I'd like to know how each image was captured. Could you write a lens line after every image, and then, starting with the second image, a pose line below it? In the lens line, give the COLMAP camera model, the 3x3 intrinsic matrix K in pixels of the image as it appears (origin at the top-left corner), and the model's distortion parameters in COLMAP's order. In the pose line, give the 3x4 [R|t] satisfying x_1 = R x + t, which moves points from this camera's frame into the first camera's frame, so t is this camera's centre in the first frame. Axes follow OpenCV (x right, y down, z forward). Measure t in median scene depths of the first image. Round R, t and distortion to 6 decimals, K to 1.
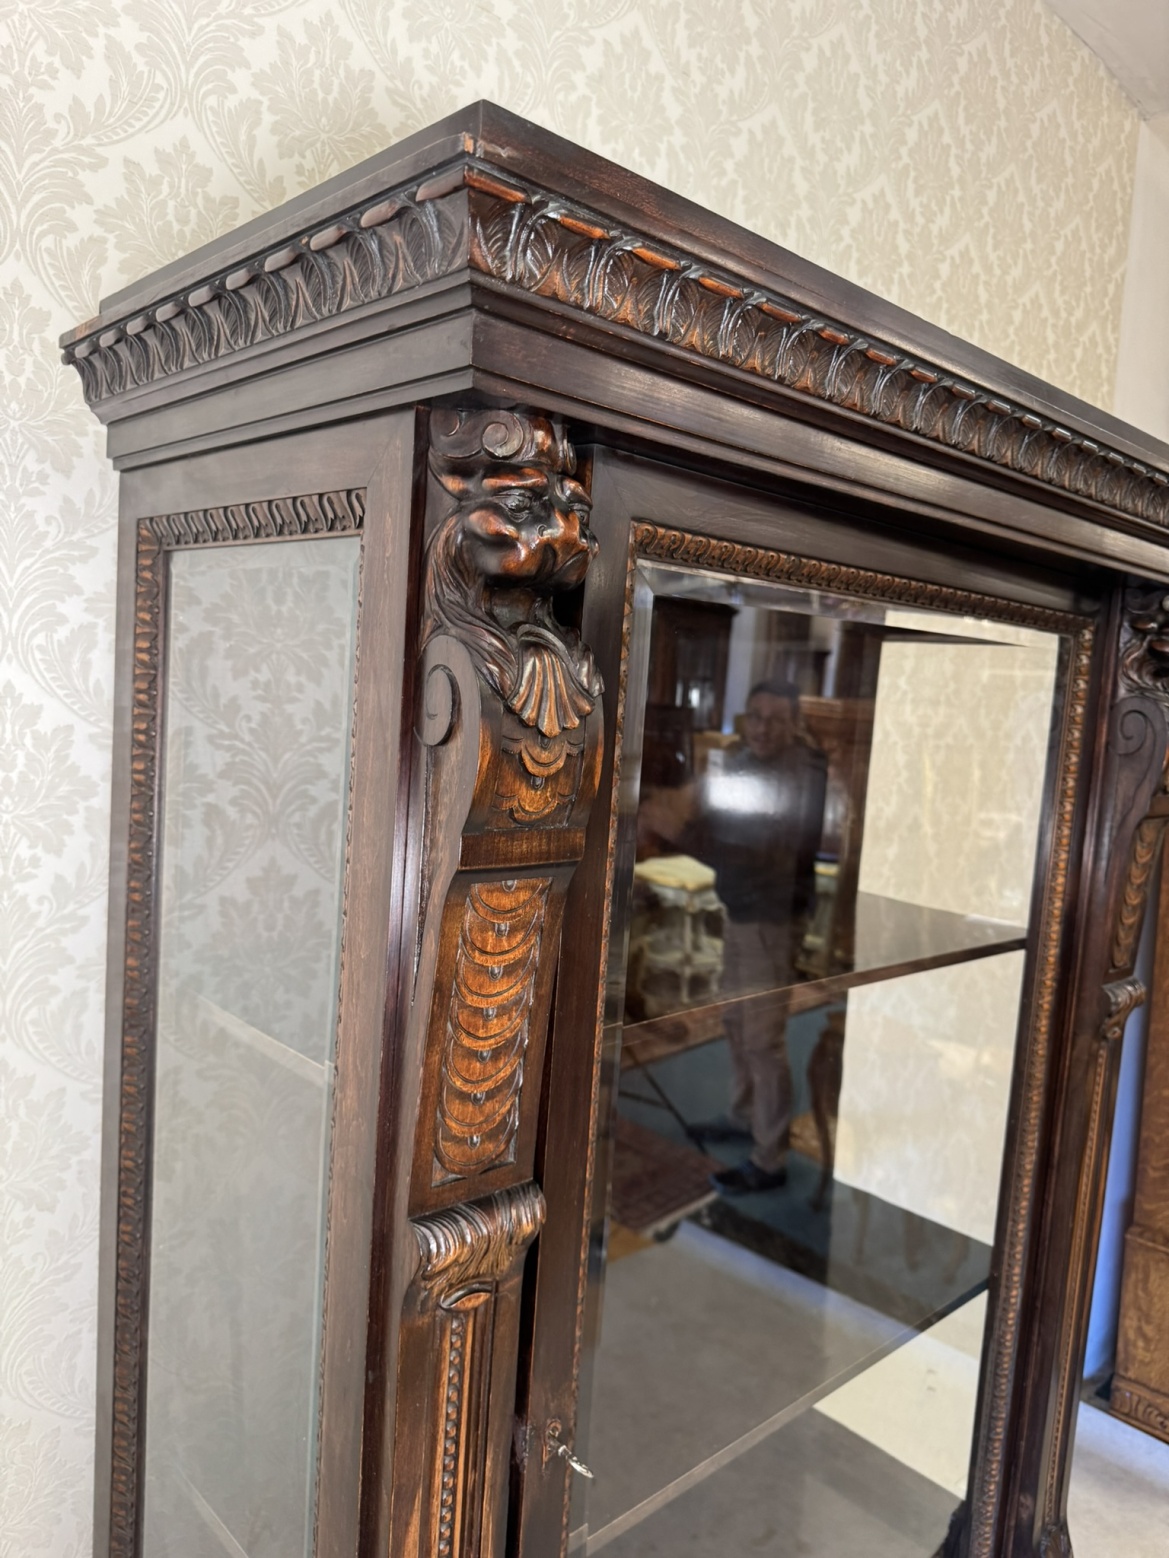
lens RADIAL K [[1077.0, 0, 593.3], [0, 1077.0, 779.5], [0, 0, 1]] dist [0.039006, -0.060085]
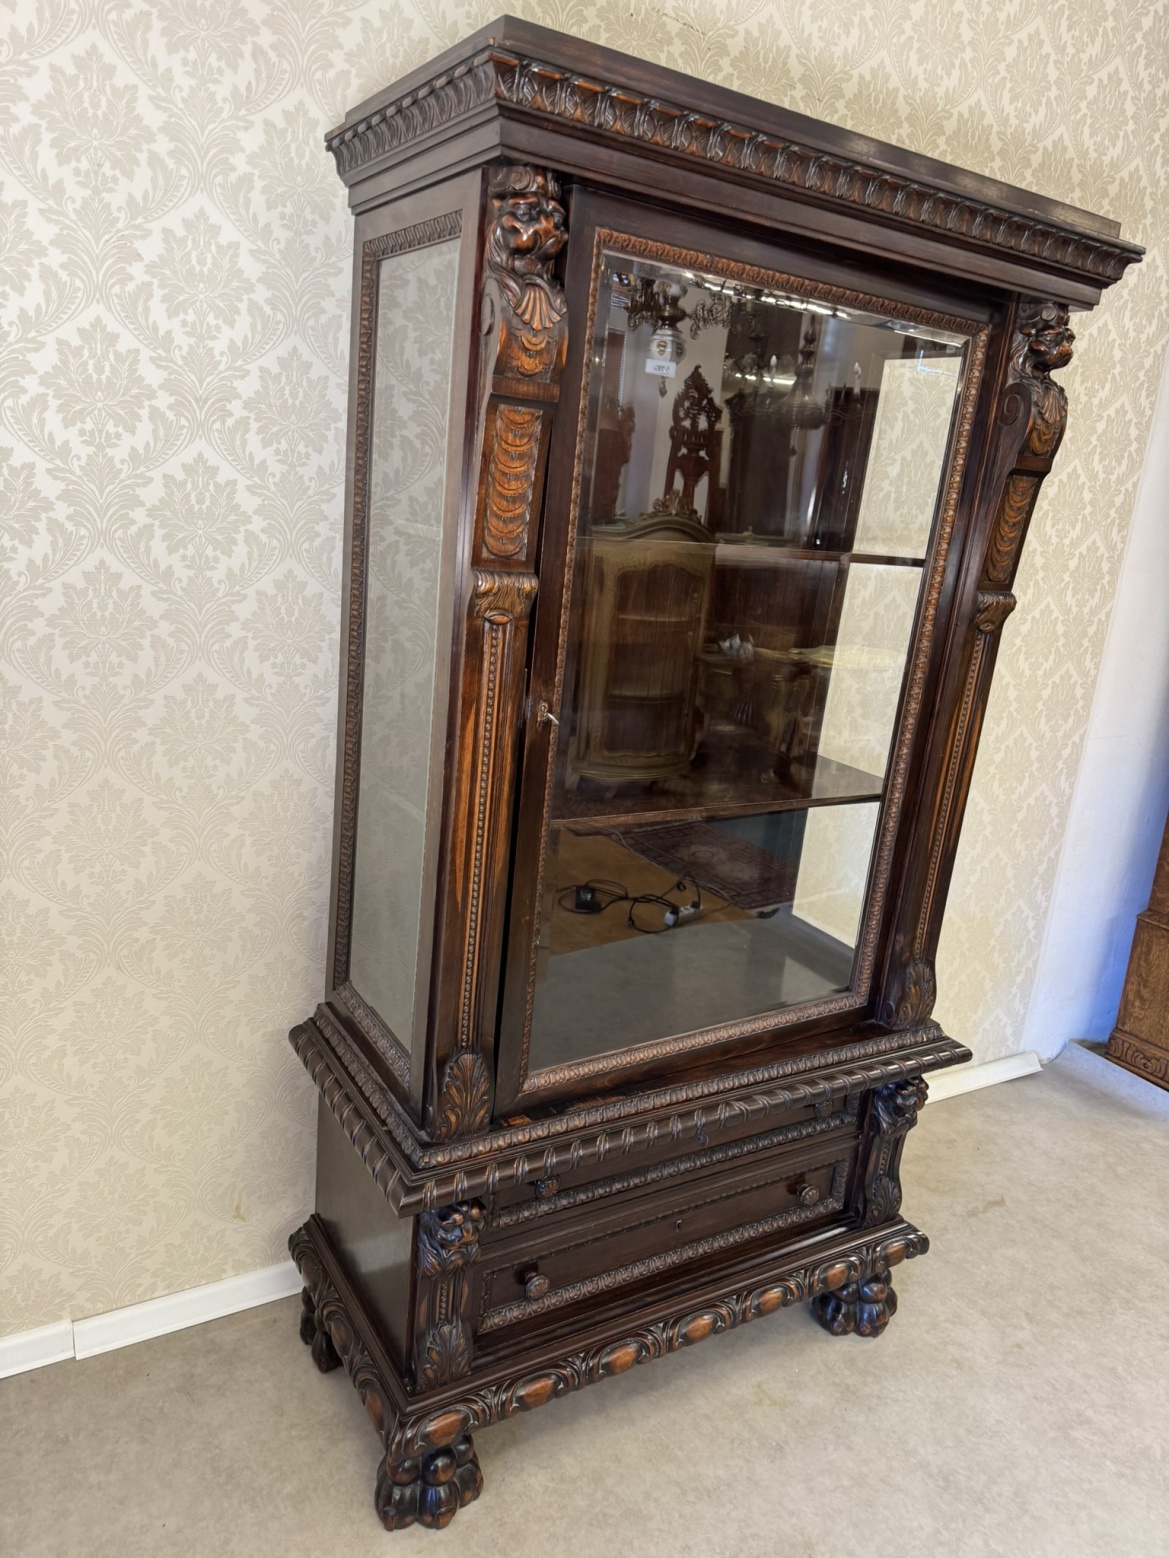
lens RADIAL K [[1077.0, 0, 593.3], [0, 1077.0, 779.5], [0, 0, 1]] dist [0.039006, -0.060085]
pose [[0.977084, 0.085179, -0.195070, 0.464329], [-0.052898, 0.984859, 0.165090, 0.391936], [0.206178, -0.150988, 0.966795, -0.974892]]
